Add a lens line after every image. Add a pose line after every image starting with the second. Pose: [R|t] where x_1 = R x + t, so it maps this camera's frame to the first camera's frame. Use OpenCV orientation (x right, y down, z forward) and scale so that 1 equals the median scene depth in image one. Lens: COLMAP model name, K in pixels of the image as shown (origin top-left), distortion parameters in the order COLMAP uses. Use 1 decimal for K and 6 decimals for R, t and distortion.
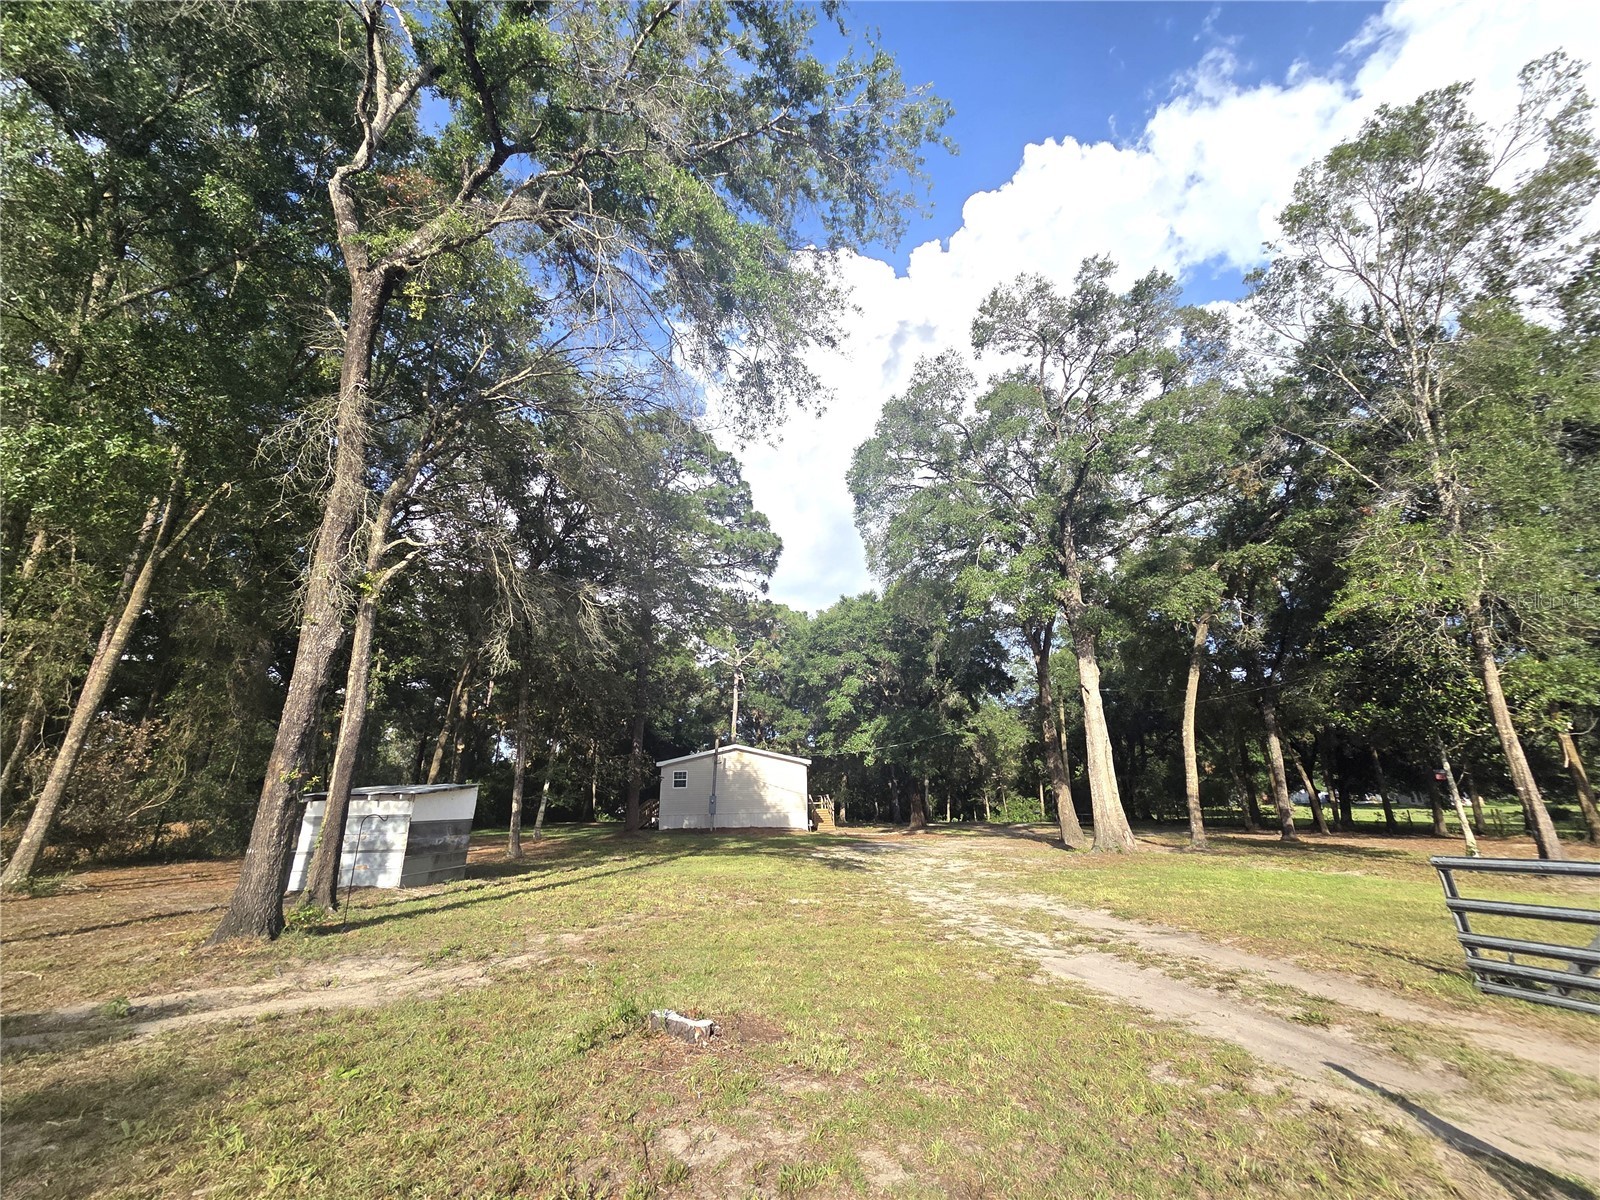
lens RADIAL K [[651.1, 0, 804.7], [0, 651.1, 591.8], [0, 0, 1]] dist [0.003768, 0.000574]
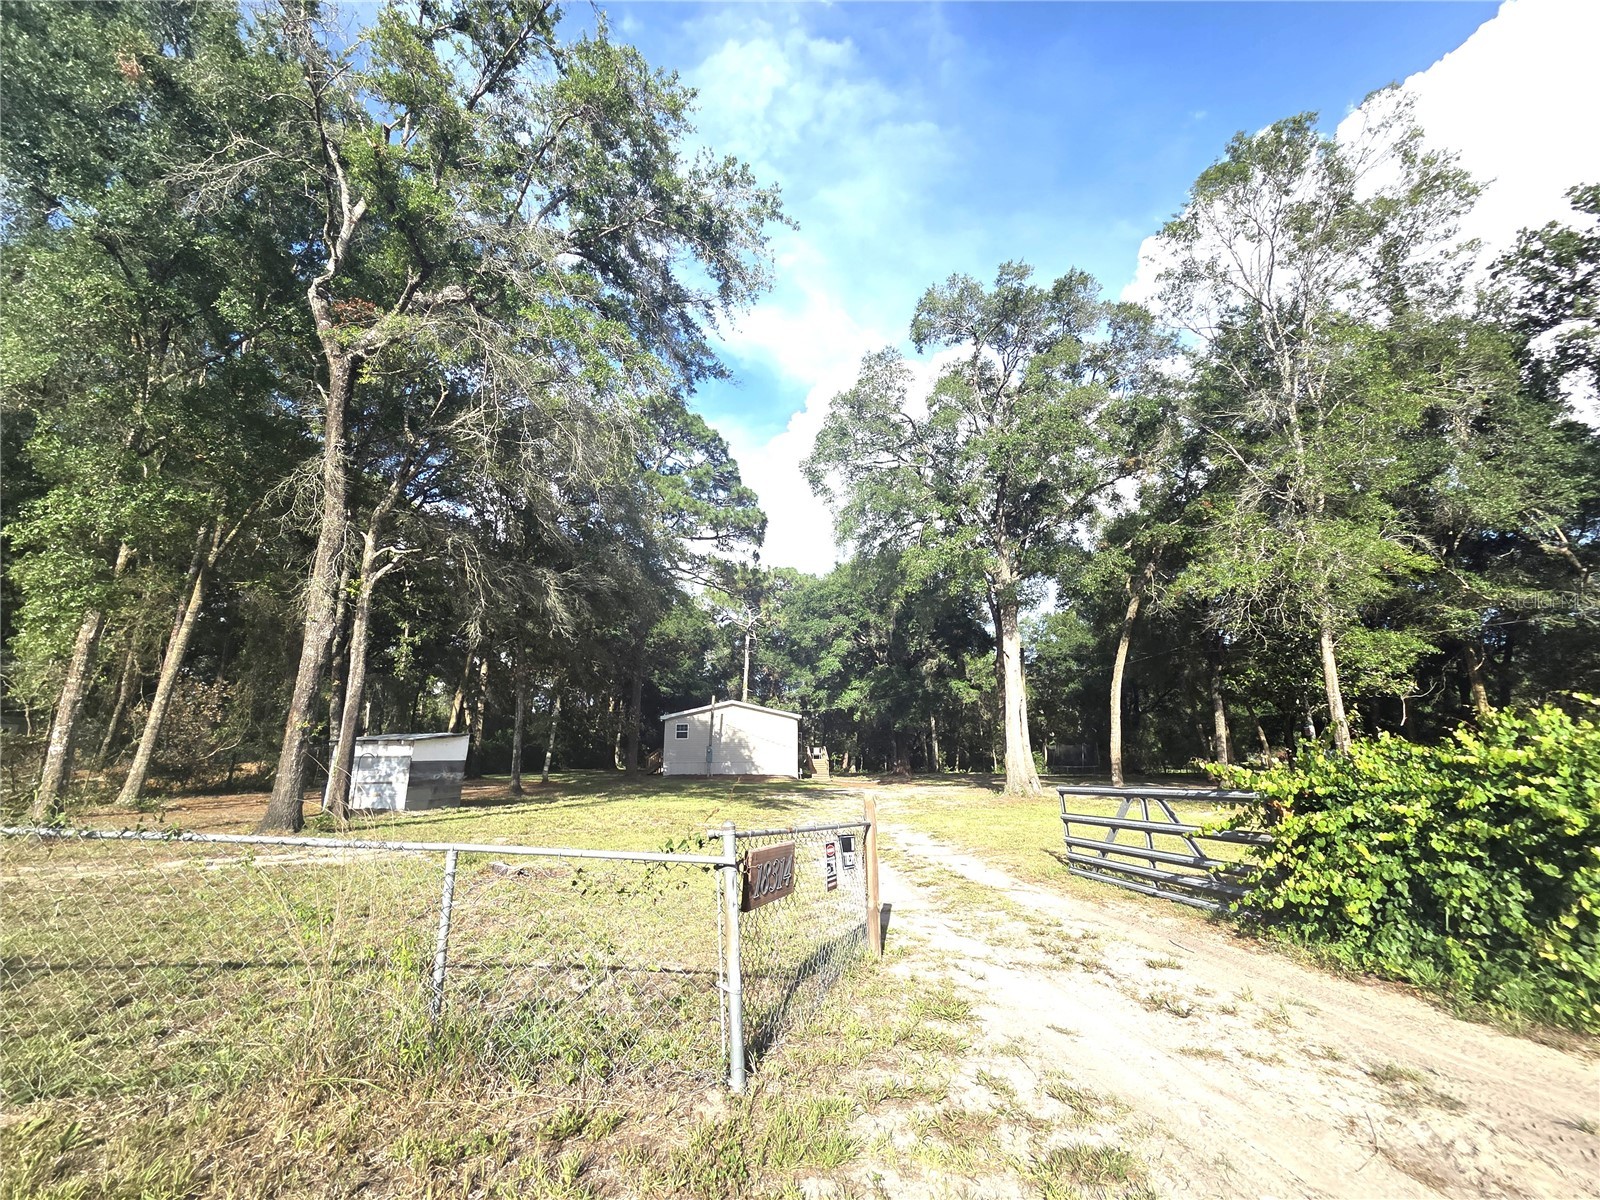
lens RADIAL K [[651.1, 0, 807.6], [0, 651.1, 593.5], [0, 0, 1]] dist [0.003768, 0.000574]
pose [[0.998479, -0.004509, -0.054945, 0.153173], [0.008349, 0.997522, 0.069859, -0.038580], [0.054494, -0.070212, 0.996043, -0.135116]]
